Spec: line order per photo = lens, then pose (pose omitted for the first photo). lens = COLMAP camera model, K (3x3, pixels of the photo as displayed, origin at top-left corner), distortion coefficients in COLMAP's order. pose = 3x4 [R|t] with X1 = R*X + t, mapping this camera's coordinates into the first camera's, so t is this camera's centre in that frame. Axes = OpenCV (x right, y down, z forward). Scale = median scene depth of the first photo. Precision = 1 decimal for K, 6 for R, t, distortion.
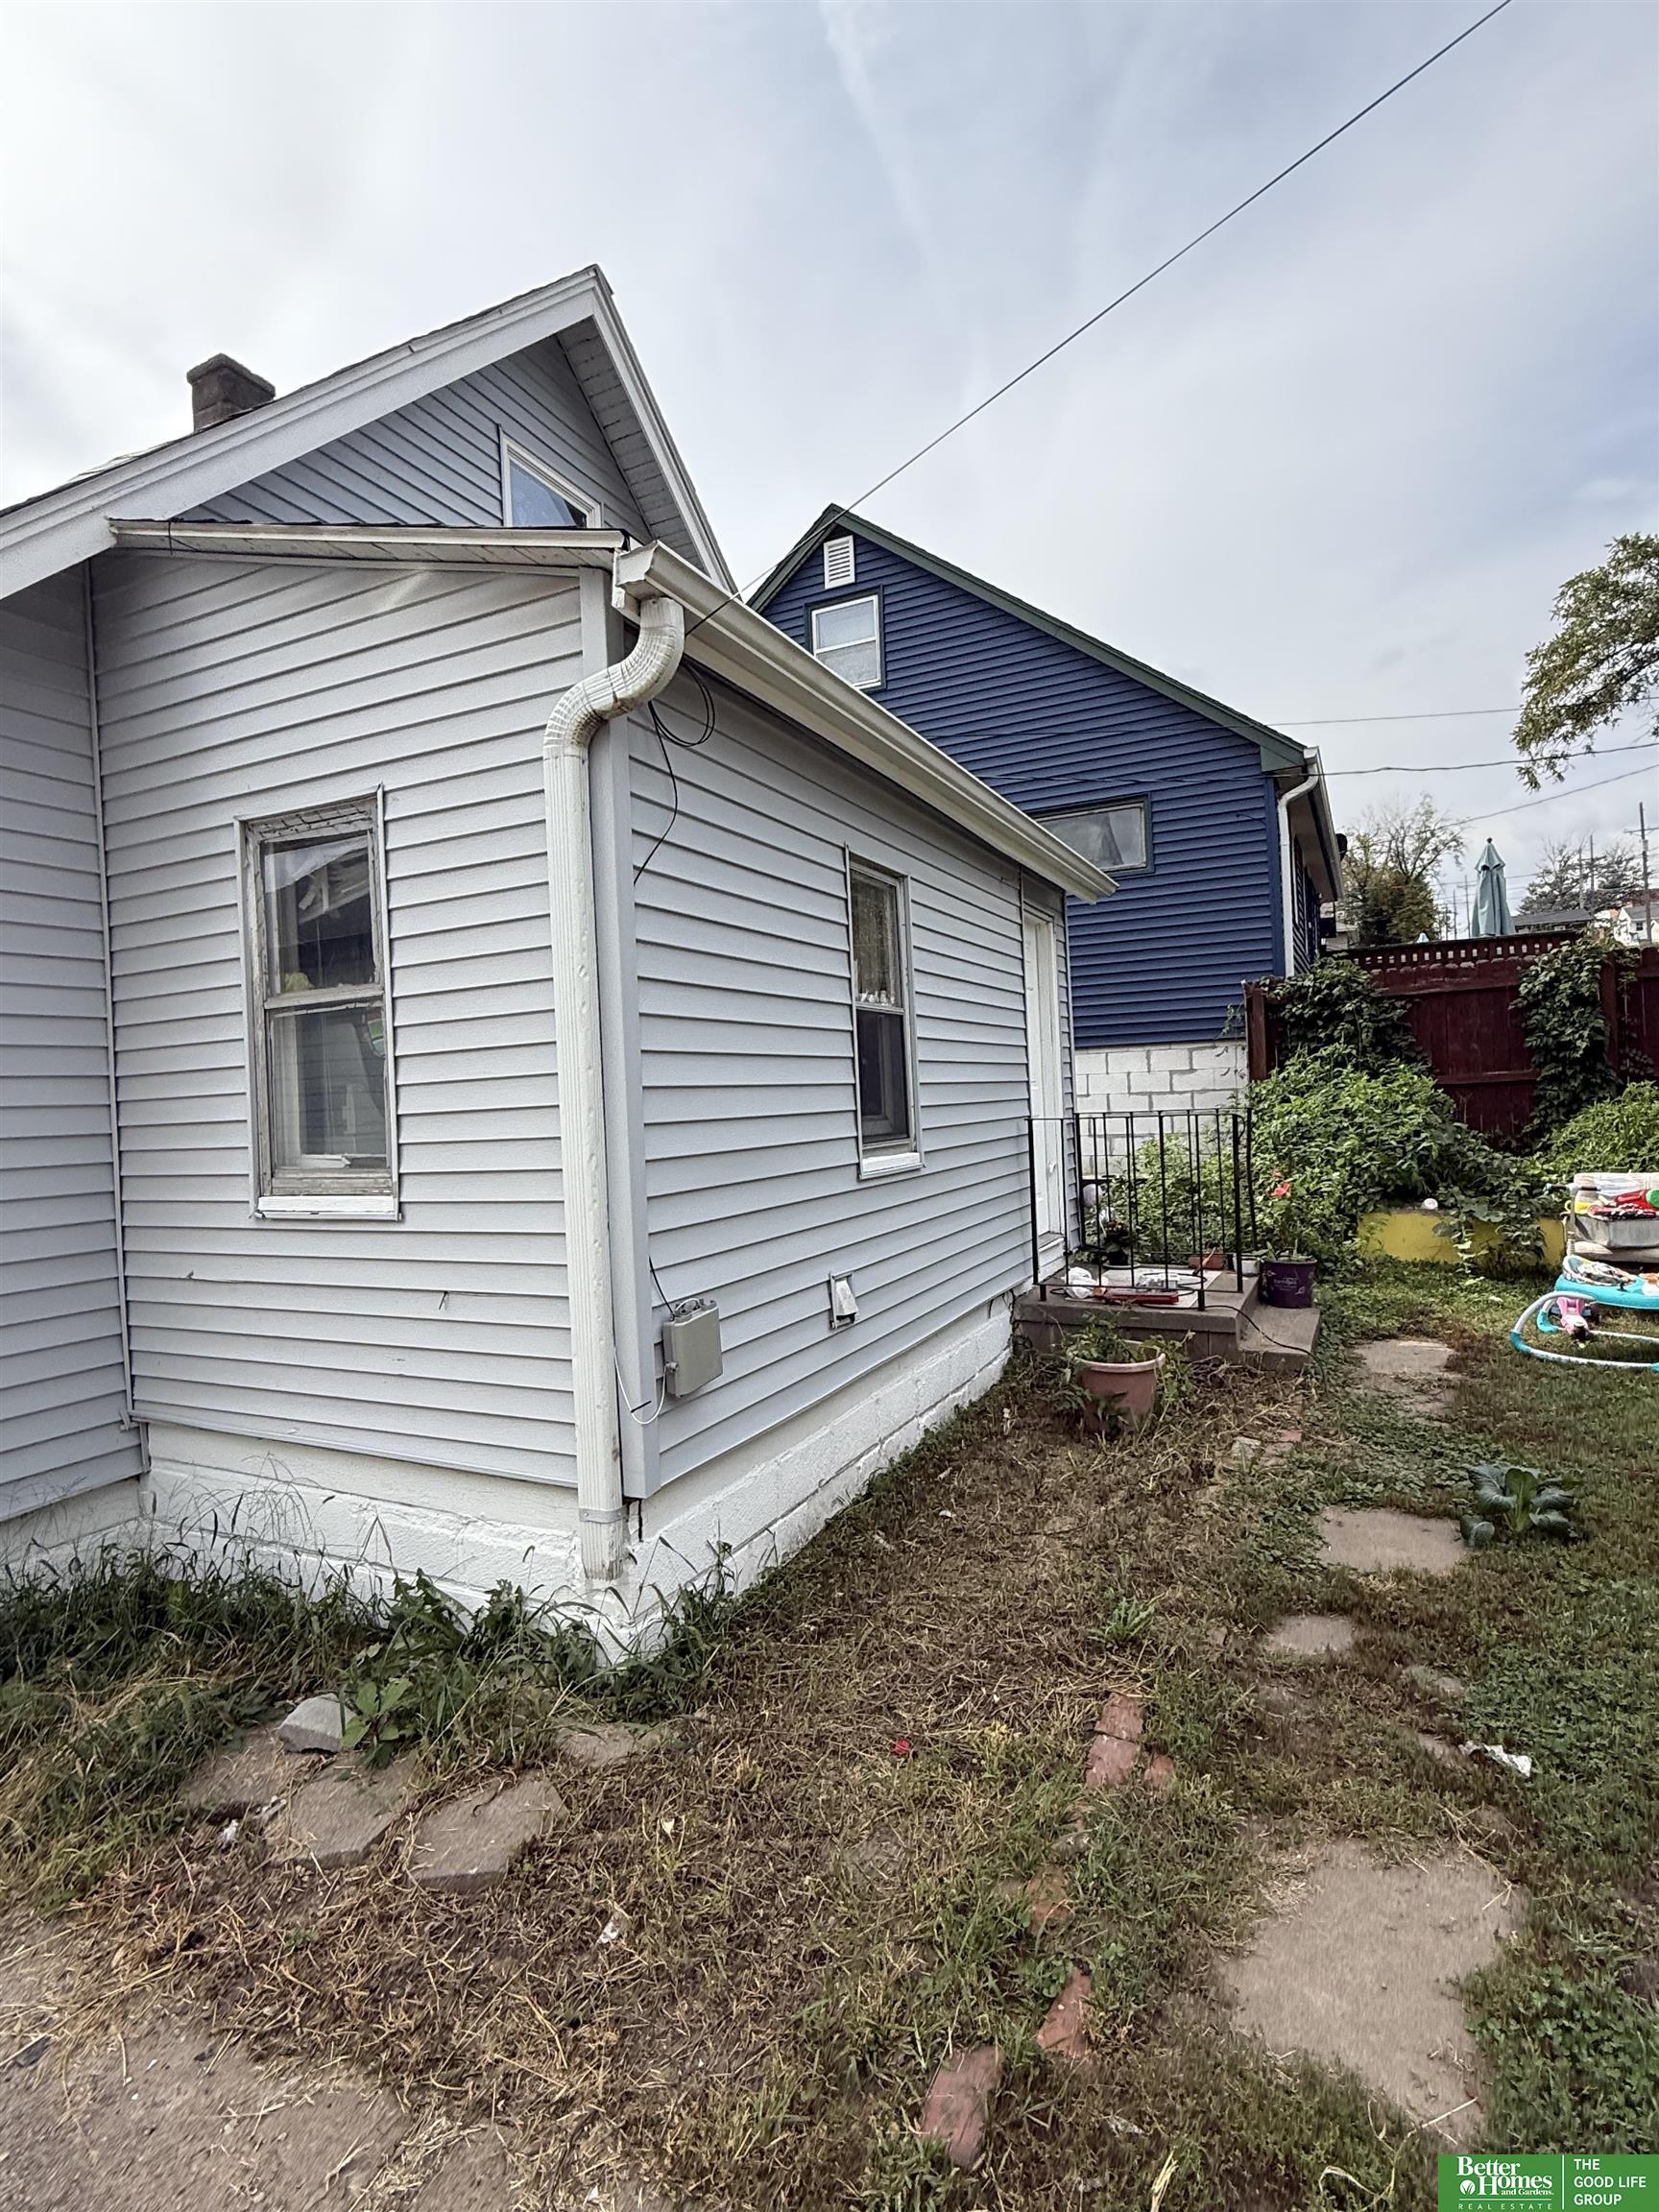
lens RADIAL K [[1088.2, 0, 801.3], [0, 1088.2, 1108.0], [0, 0, 1]] dist [0.002102, 0.000656]
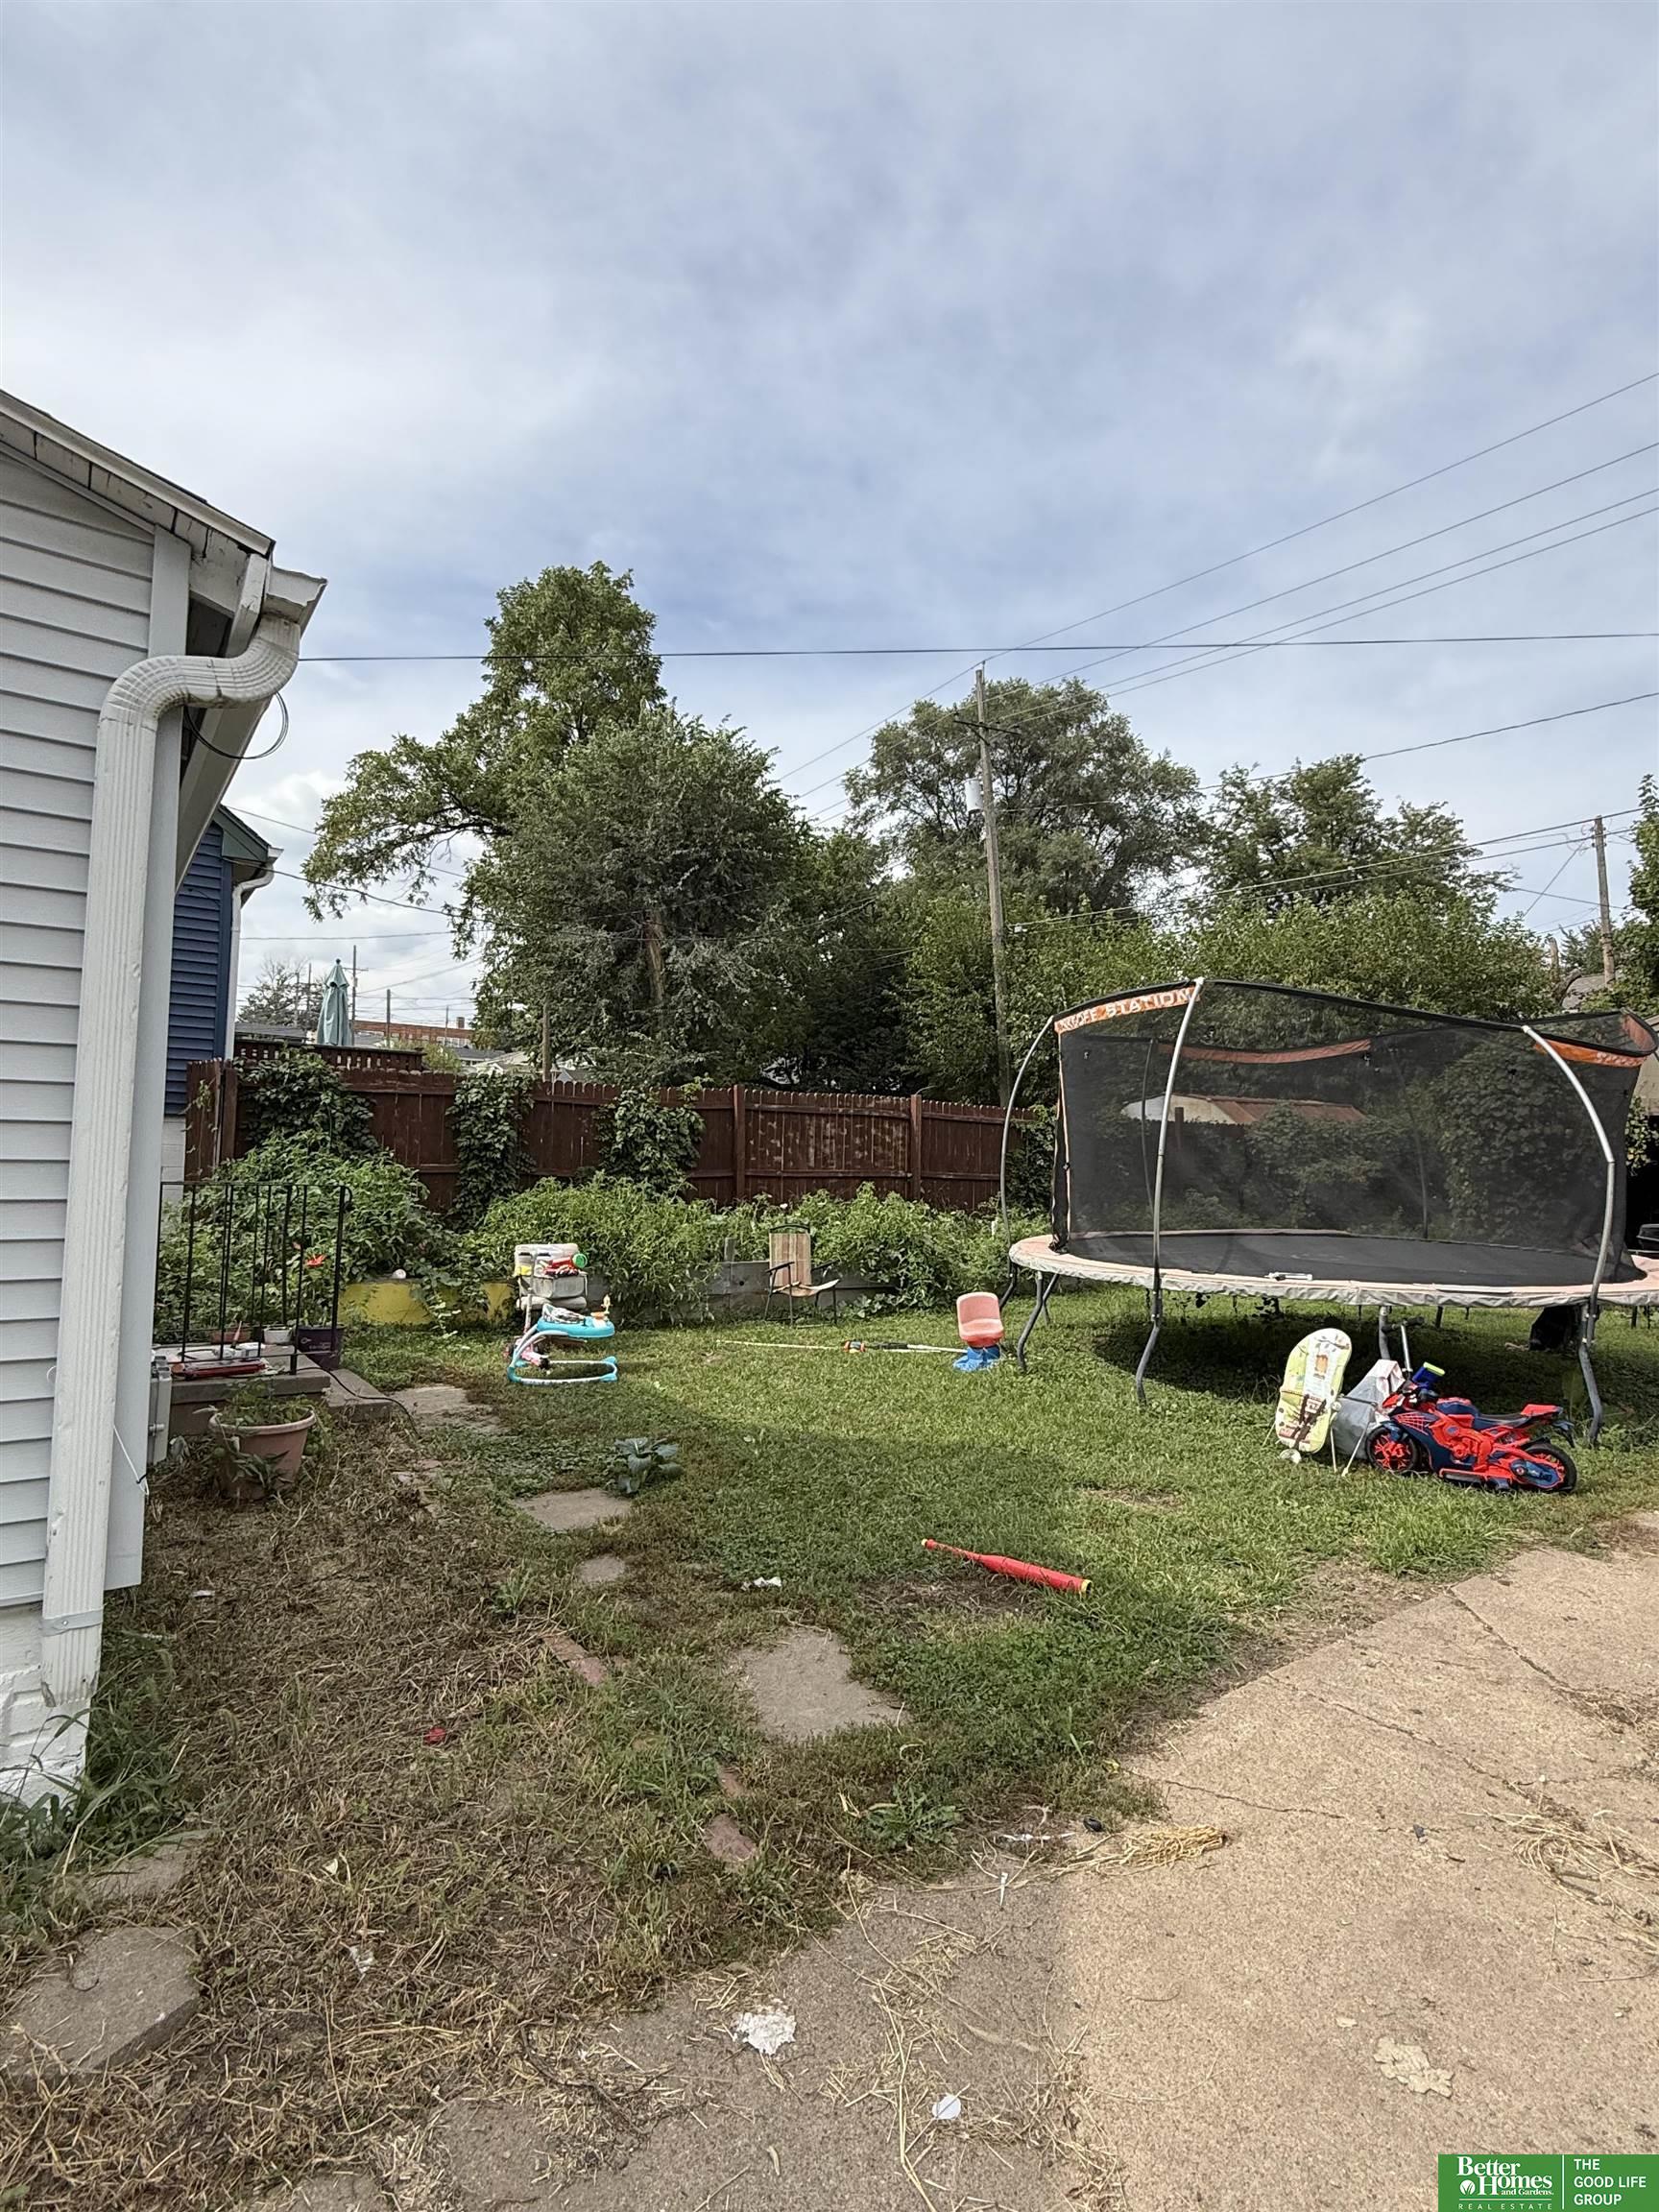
lens RADIAL K [[1088.2, 0, 801.3], [0, 1088.2, 1108.0], [0, 0, 1]] dist [0.002102, 0.000656]
pose [[0.518762, 0.103026, 0.848688, -0.275883], [-0.030658, 0.994315, -0.101965, 0.023242], [-0.854369, 0.026877, 0.518972, 0.038731]]
